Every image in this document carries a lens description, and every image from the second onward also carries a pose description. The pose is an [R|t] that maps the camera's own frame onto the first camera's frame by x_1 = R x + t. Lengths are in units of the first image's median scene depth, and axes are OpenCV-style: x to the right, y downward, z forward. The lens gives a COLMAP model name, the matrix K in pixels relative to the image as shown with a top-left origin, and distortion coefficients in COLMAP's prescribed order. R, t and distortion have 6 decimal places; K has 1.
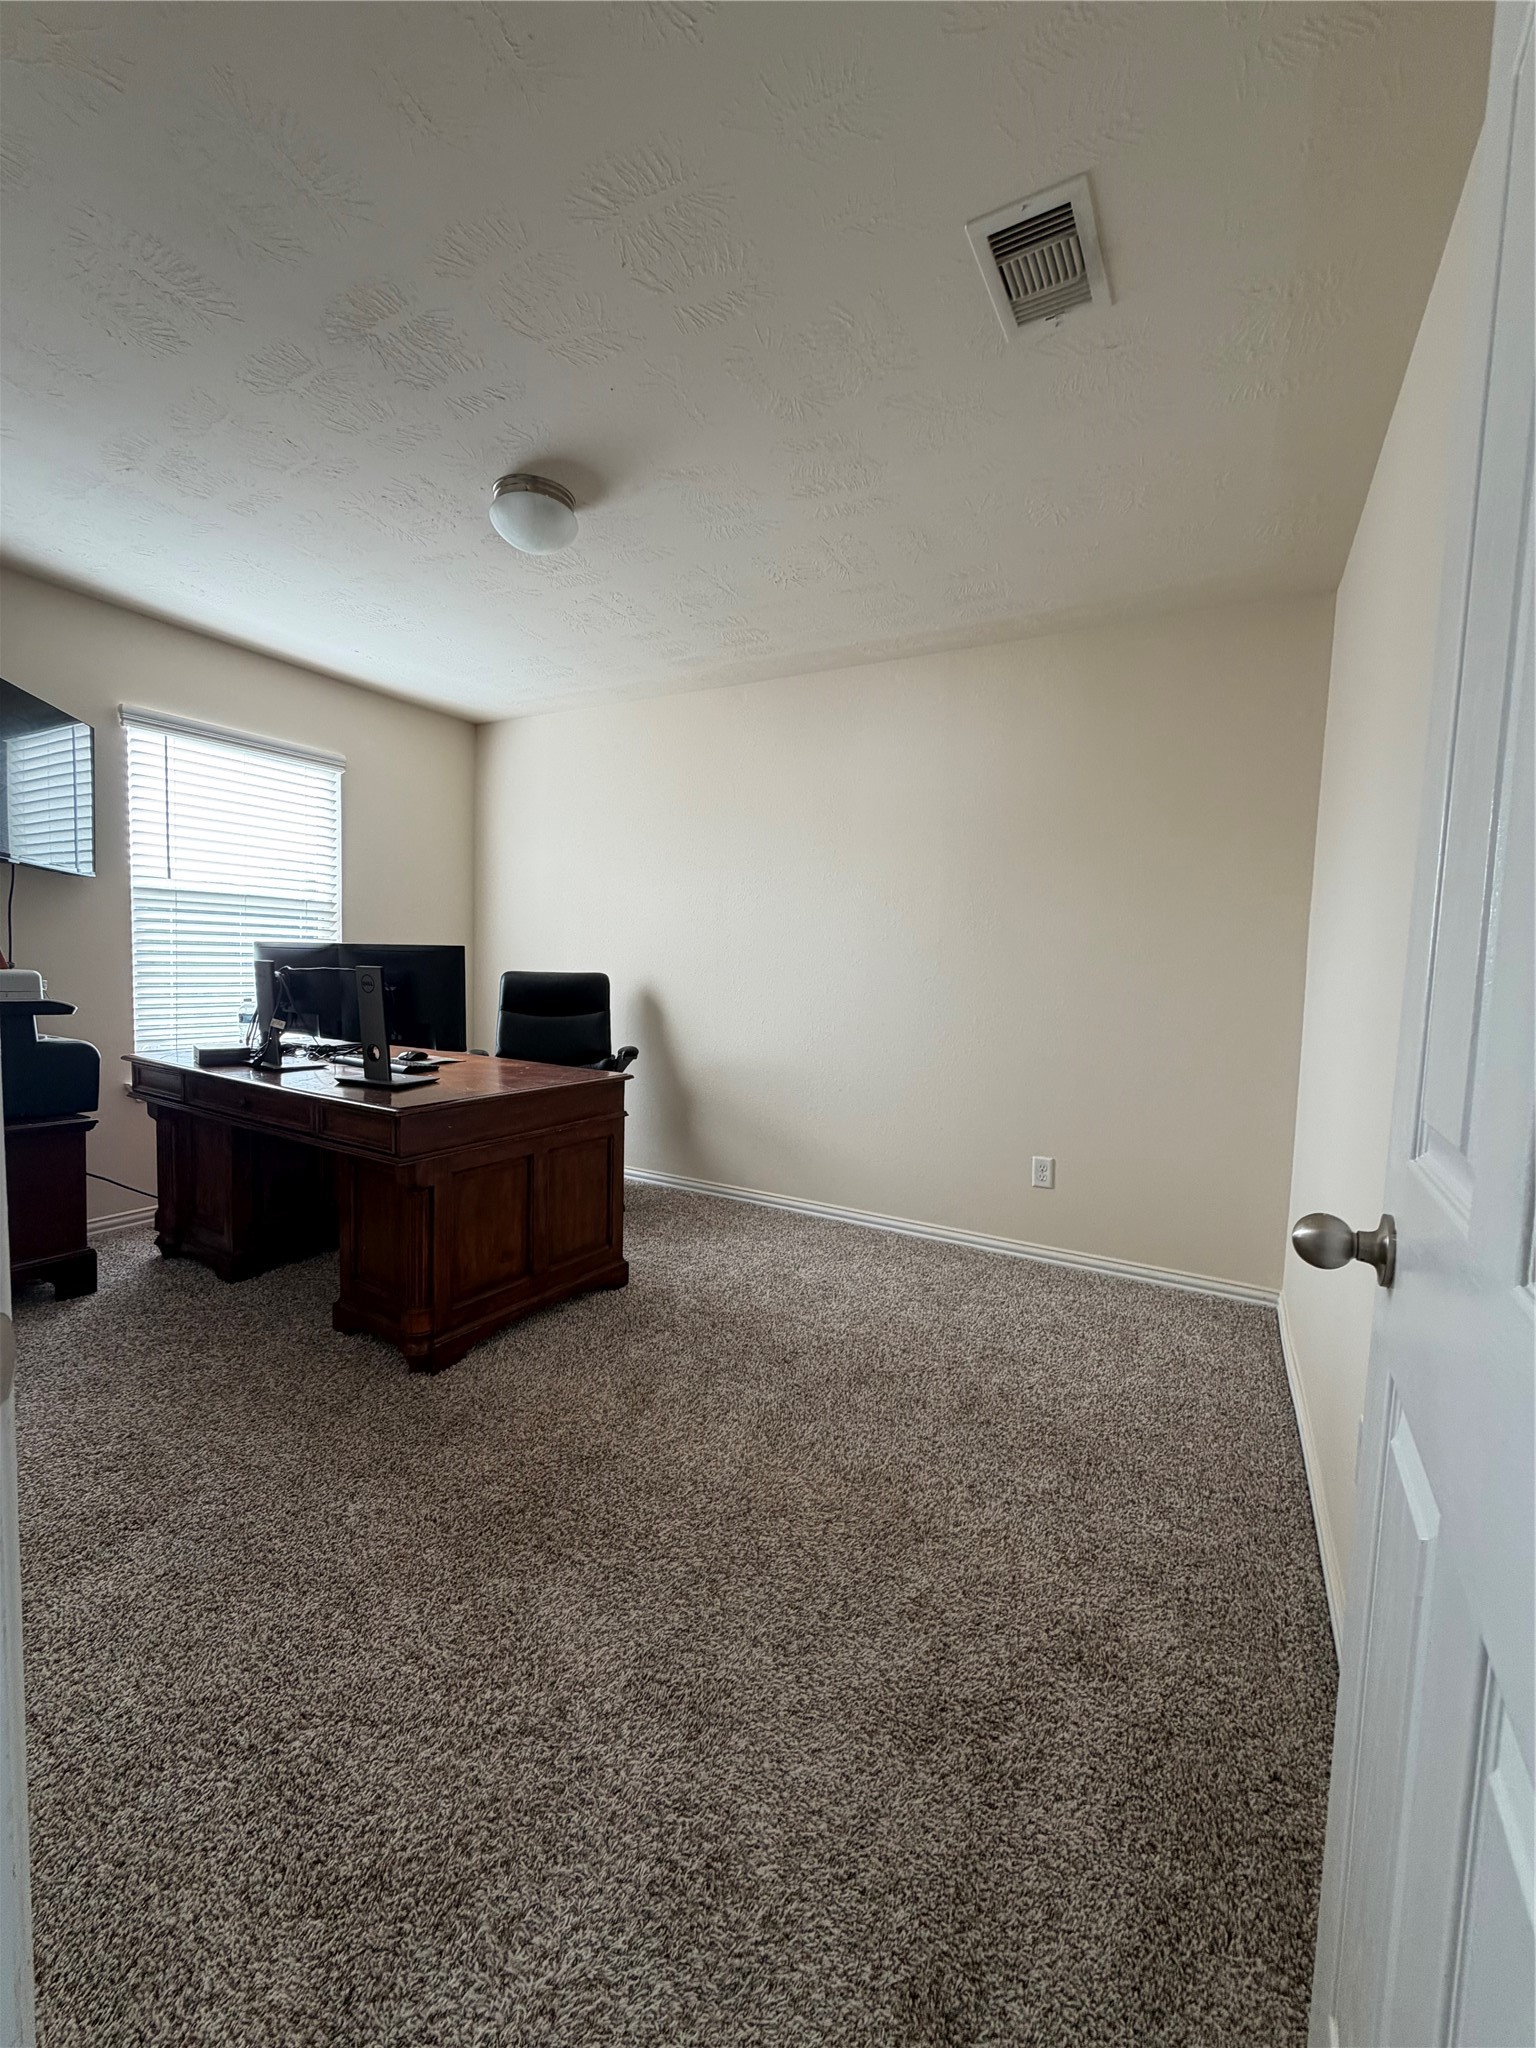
lens RADIAL K [[820.3, 0, 769.0], [0, 820.3, 1020.4], [0, 0, 1]] dist [0.000029, 0.000049]
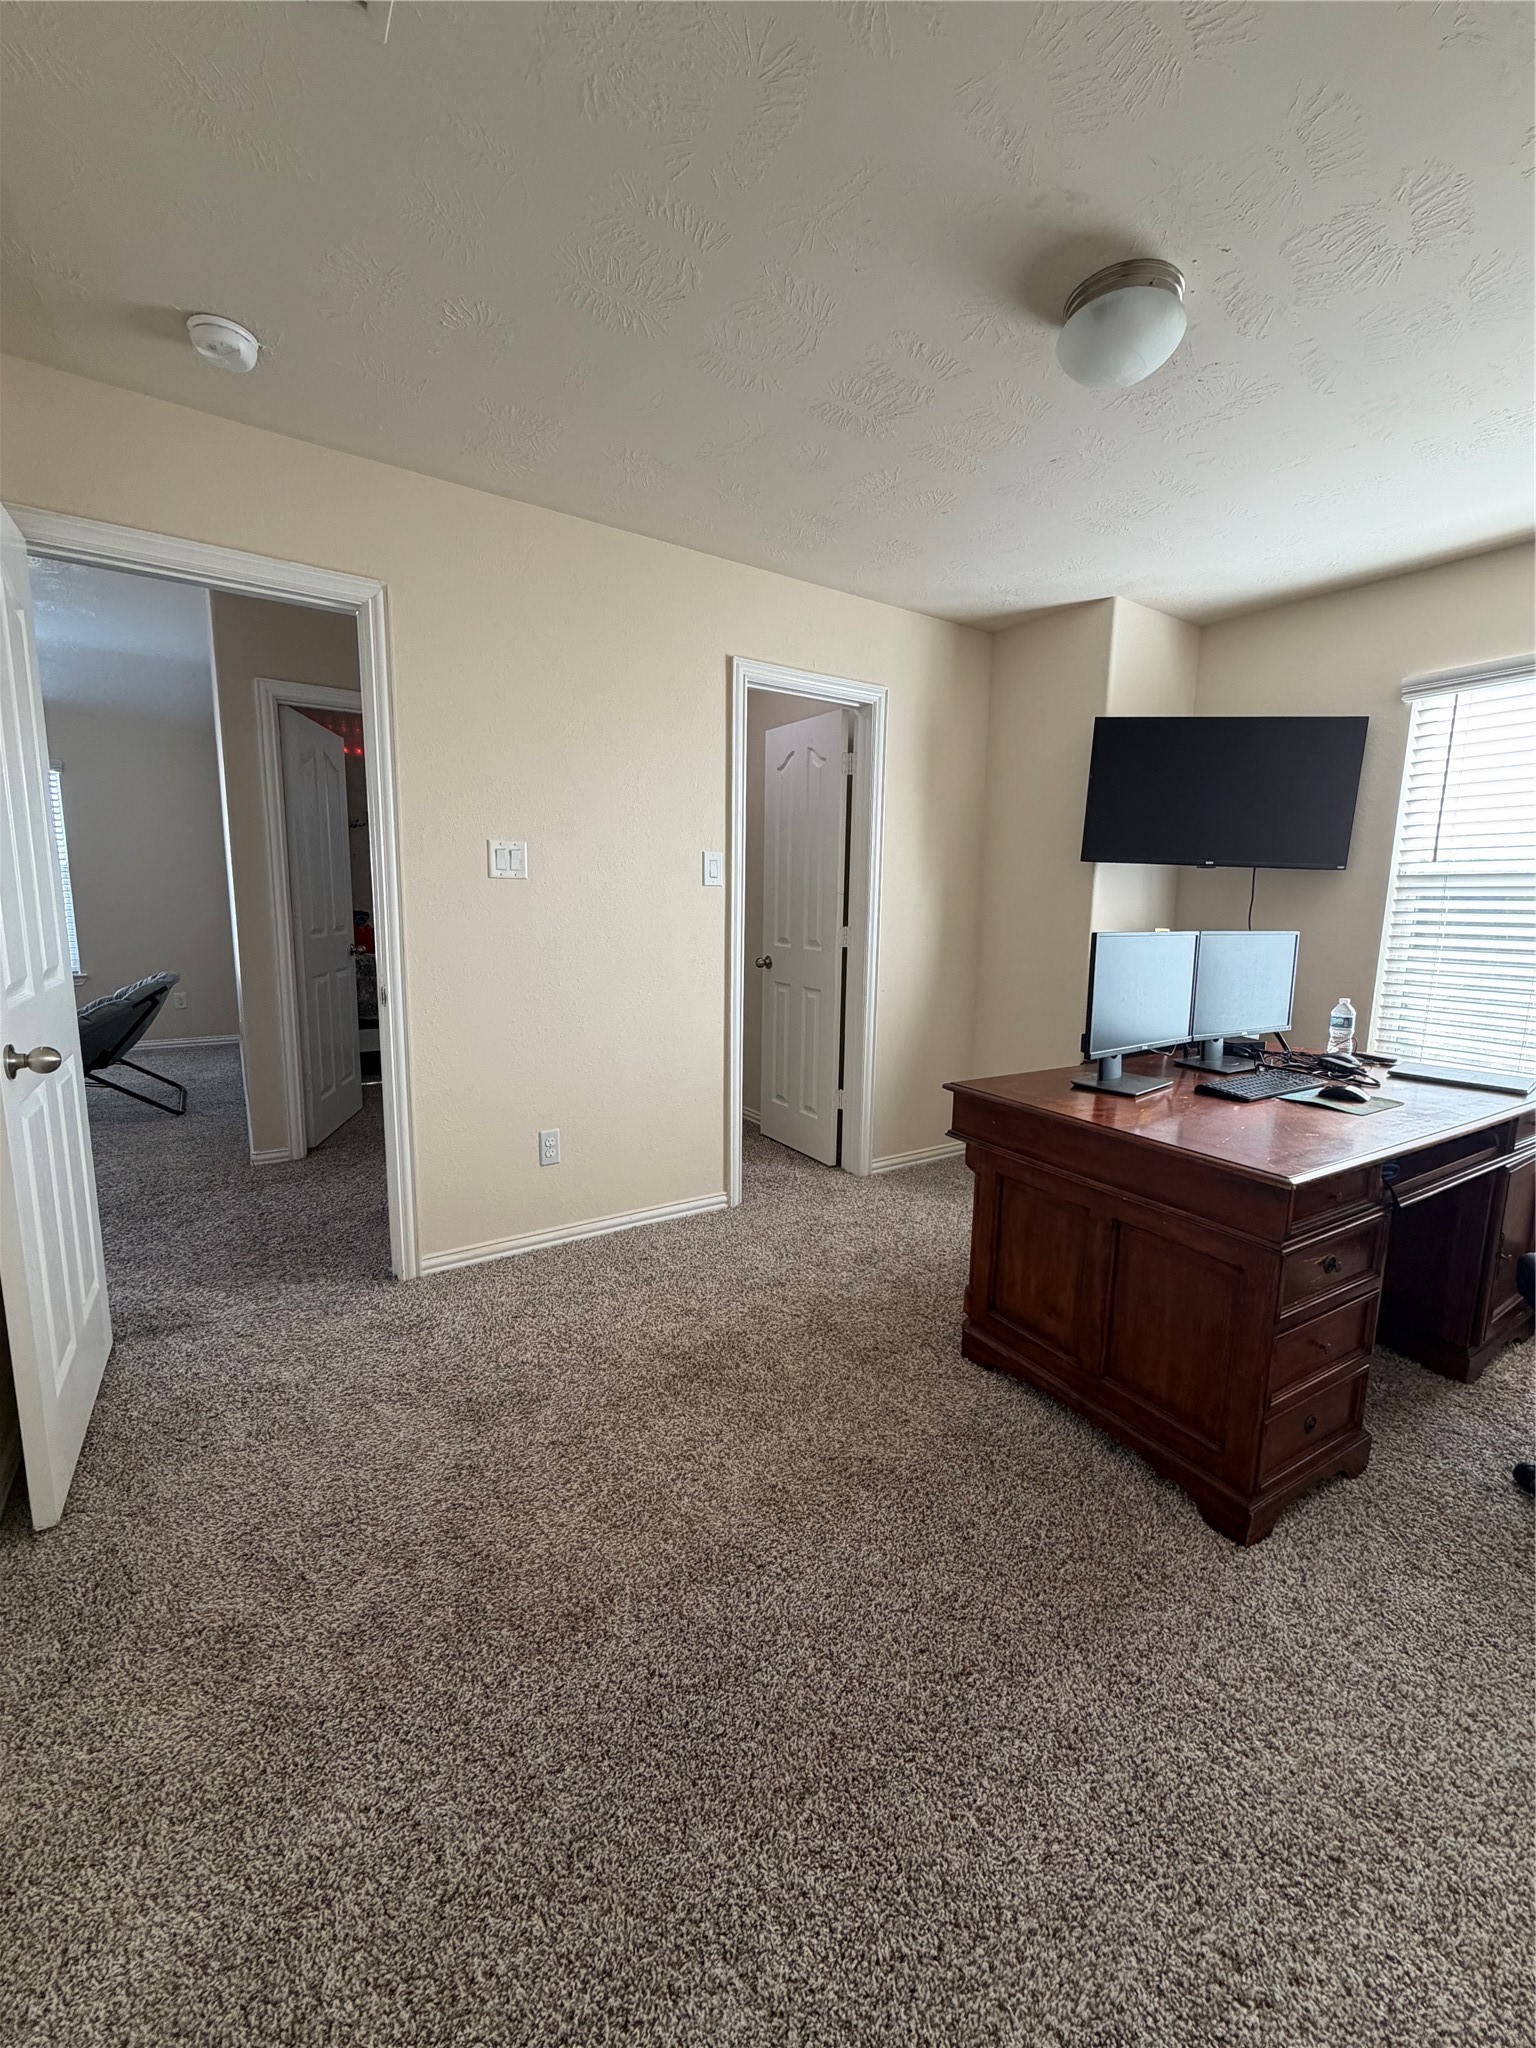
lens RADIAL K [[820.3, 0, 764.7], [0, 820.3, 1024.3], [0, 0, 1]] dist [0.000029, 0.000049]
pose [[-0.463083, 0.092533, -0.881471, 0.483830], [-0.098022, 0.983087, 0.154696, -0.088588], [0.880878, 0.158041, -0.446181, 1.015124]]
